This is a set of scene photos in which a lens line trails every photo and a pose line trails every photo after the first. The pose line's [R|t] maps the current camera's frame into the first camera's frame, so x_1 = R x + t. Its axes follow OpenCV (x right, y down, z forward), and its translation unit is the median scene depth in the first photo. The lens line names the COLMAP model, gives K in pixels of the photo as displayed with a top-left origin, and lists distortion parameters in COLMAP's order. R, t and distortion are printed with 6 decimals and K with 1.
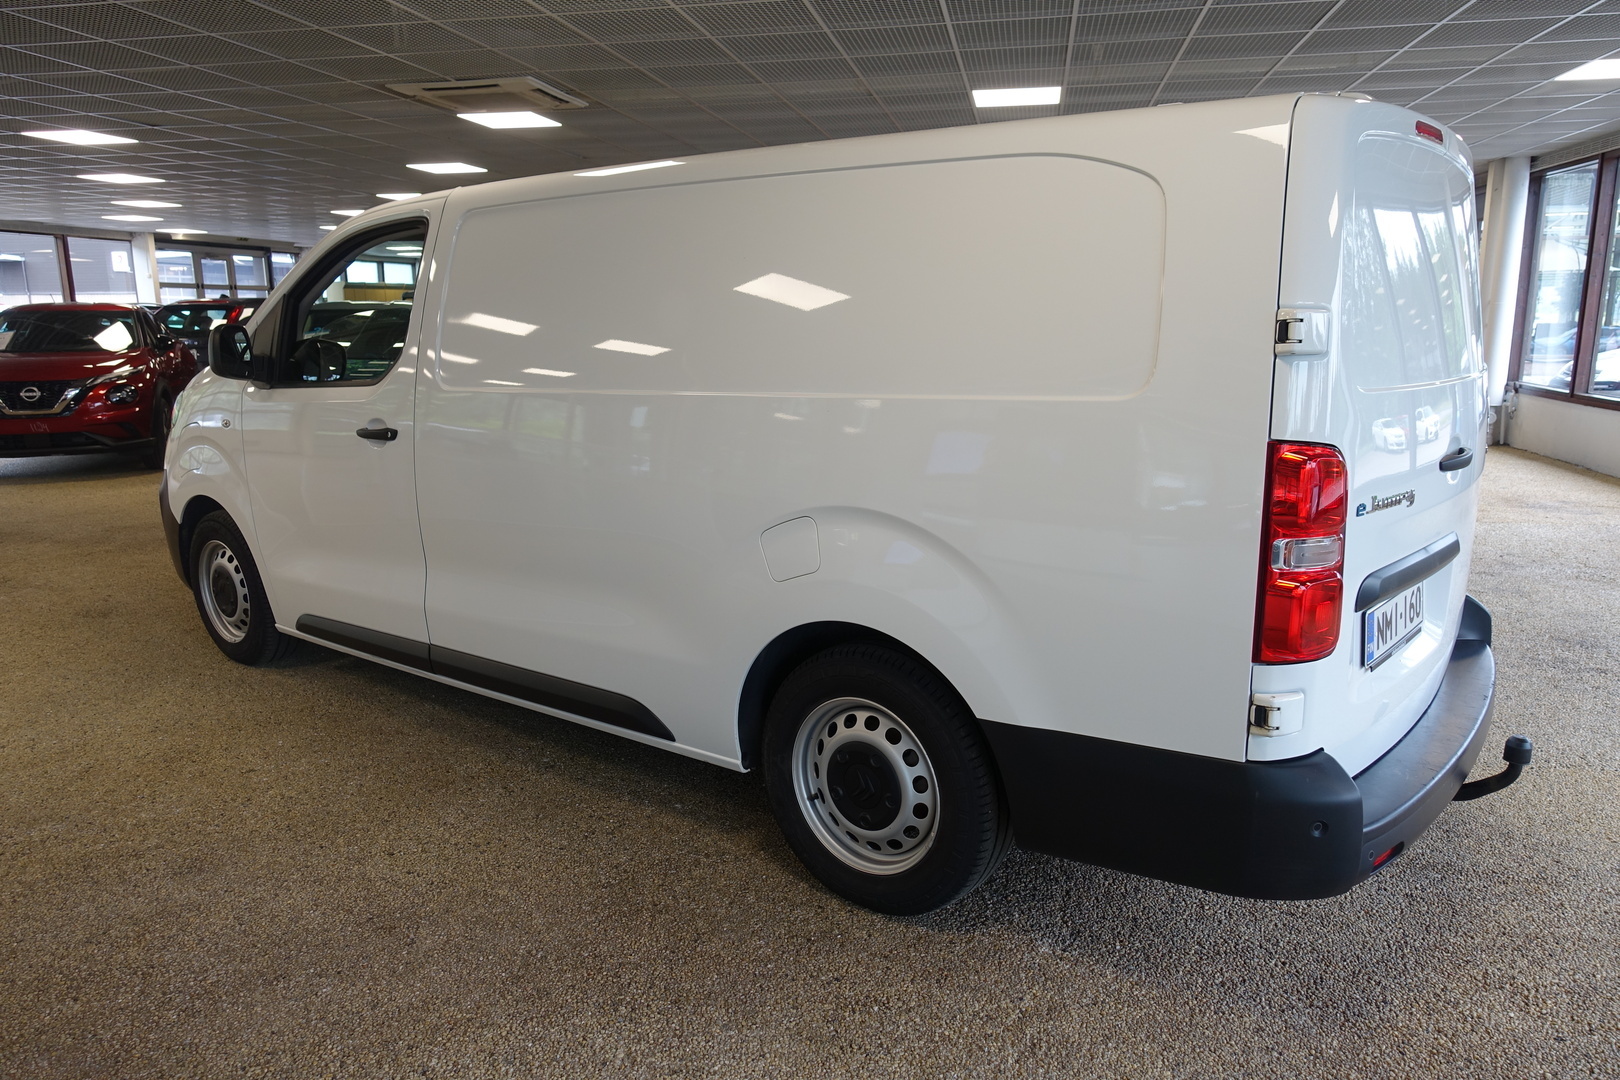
lens RADIAL K [[1130.5, 0, 810.5], [0, 1130.5, 539.9], [0, 0, 1]] dist [-0.000390, 0.008891]
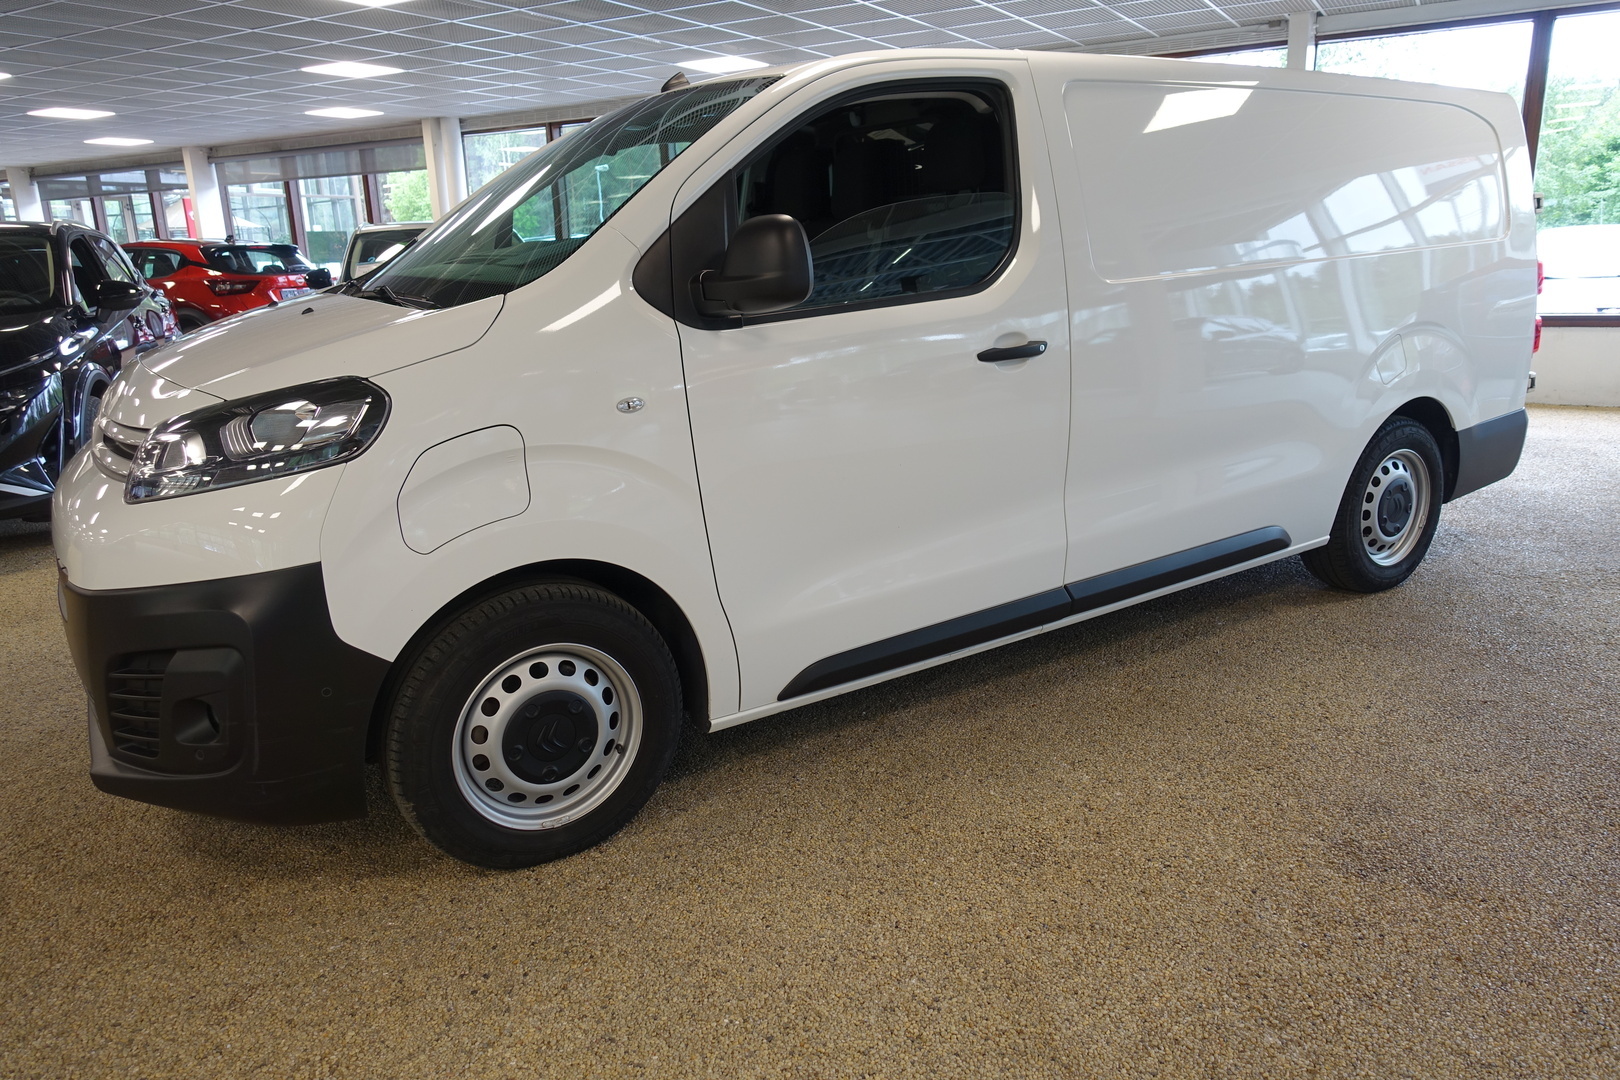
lens RADIAL K [[1130.5, 0, 805.9], [0, 1130.5, 541.4], [0, 0, 1]] dist [-0.000390, 0.008891]
pose [[0.318963, -0.244545, 0.915675, -1.169511], [0.218732, 0.959051, 0.179937, -0.138274], [-0.922182, 0.142894, 0.359392, 0.850197]]
